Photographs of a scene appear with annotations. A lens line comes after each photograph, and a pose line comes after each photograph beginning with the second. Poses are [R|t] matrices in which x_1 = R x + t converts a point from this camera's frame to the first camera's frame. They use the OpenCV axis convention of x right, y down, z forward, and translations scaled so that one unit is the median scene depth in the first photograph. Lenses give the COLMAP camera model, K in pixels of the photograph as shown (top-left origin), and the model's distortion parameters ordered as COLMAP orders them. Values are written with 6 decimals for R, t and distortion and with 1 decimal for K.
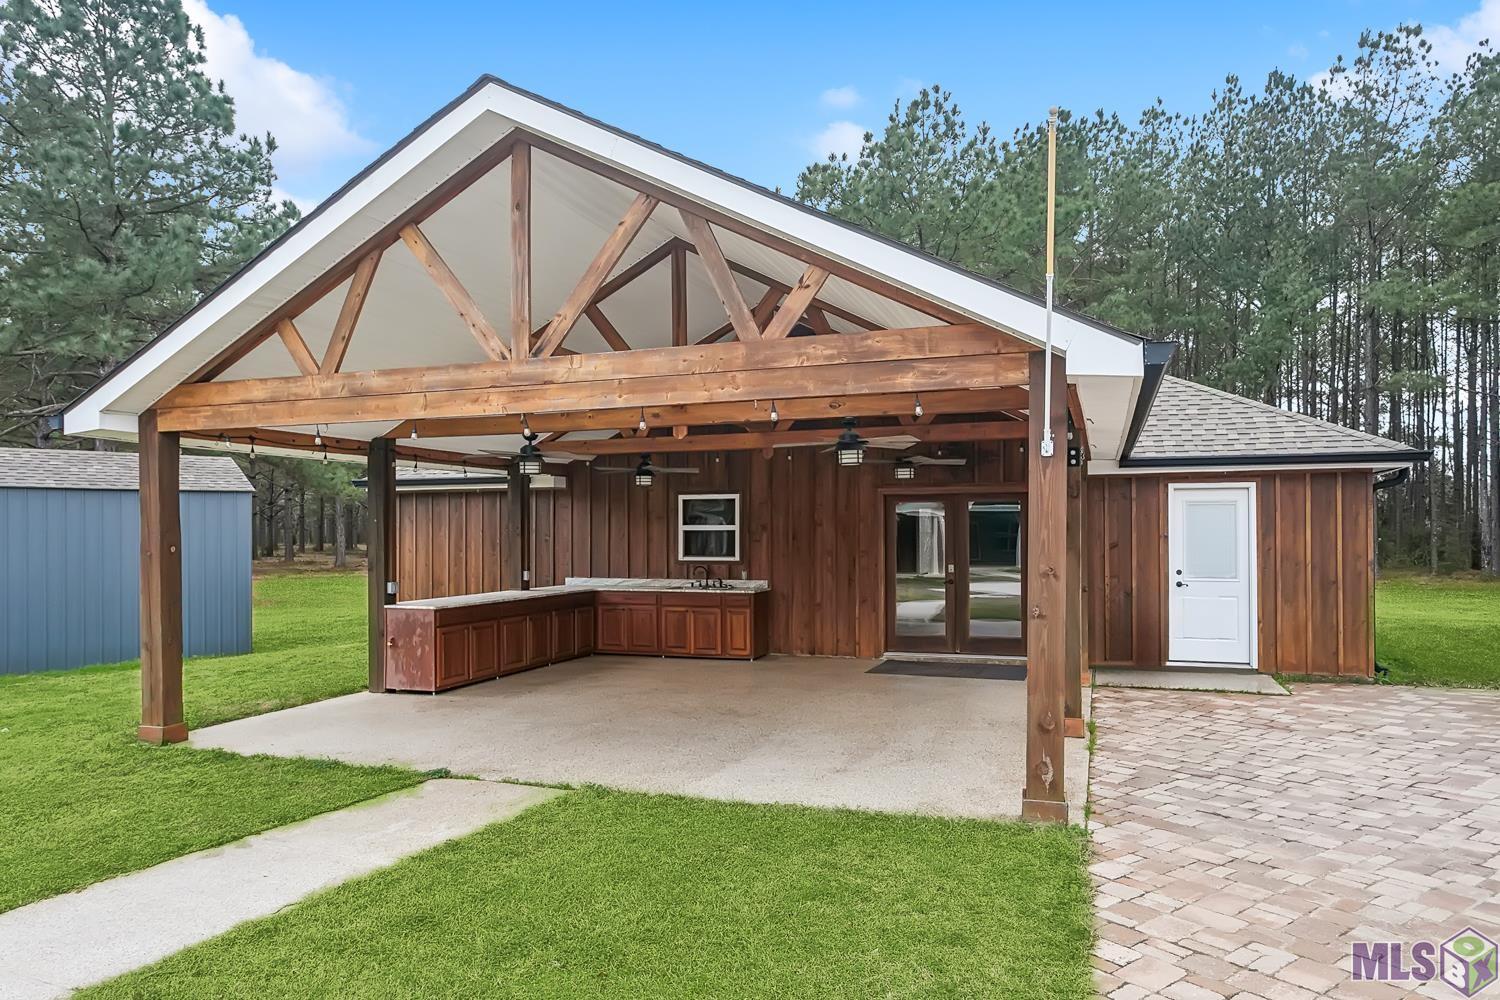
lens RADIAL K [[989.5, 0, 747.5], [0, 989.5, 499.0], [0, 0, 1]] dist [0.007063, 0.001982]
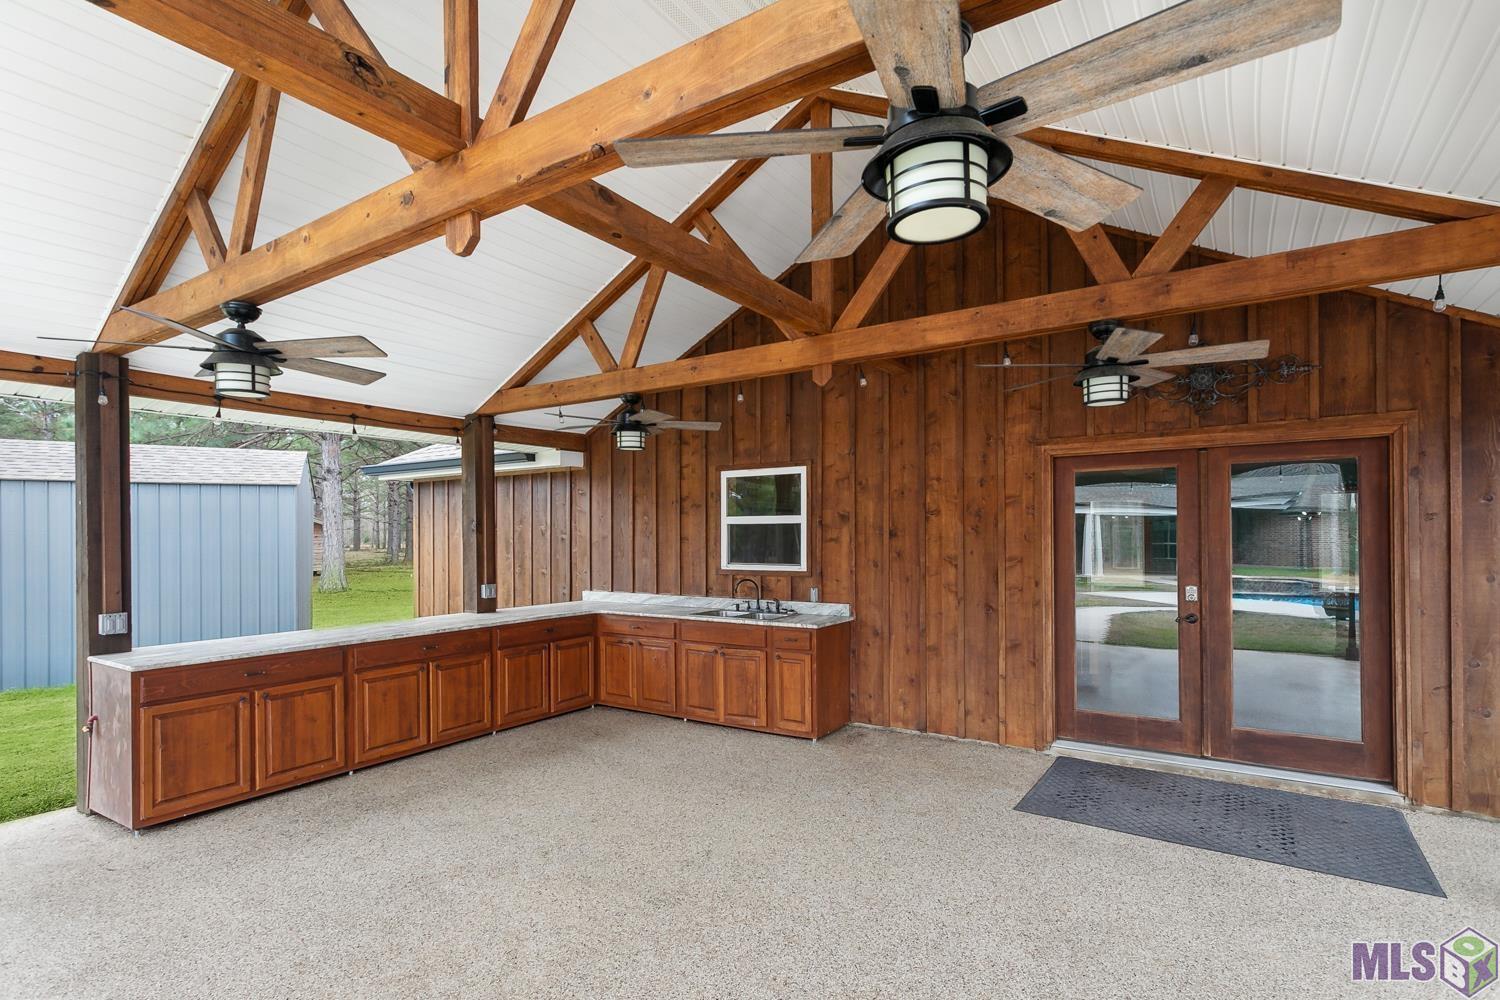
lens RADIAL K [[730.7, 0, 752.4], [0, 730.7, 522.7], [0, 0, 1]] dist [-0.002064, 0.001273]
pose [[0.971749, -0.004777, -0.235968, 0.069399], [0.009222, 0.999800, 0.017739, 0.023005], [0.235836, -0.019414, 0.971599, 0.547344]]
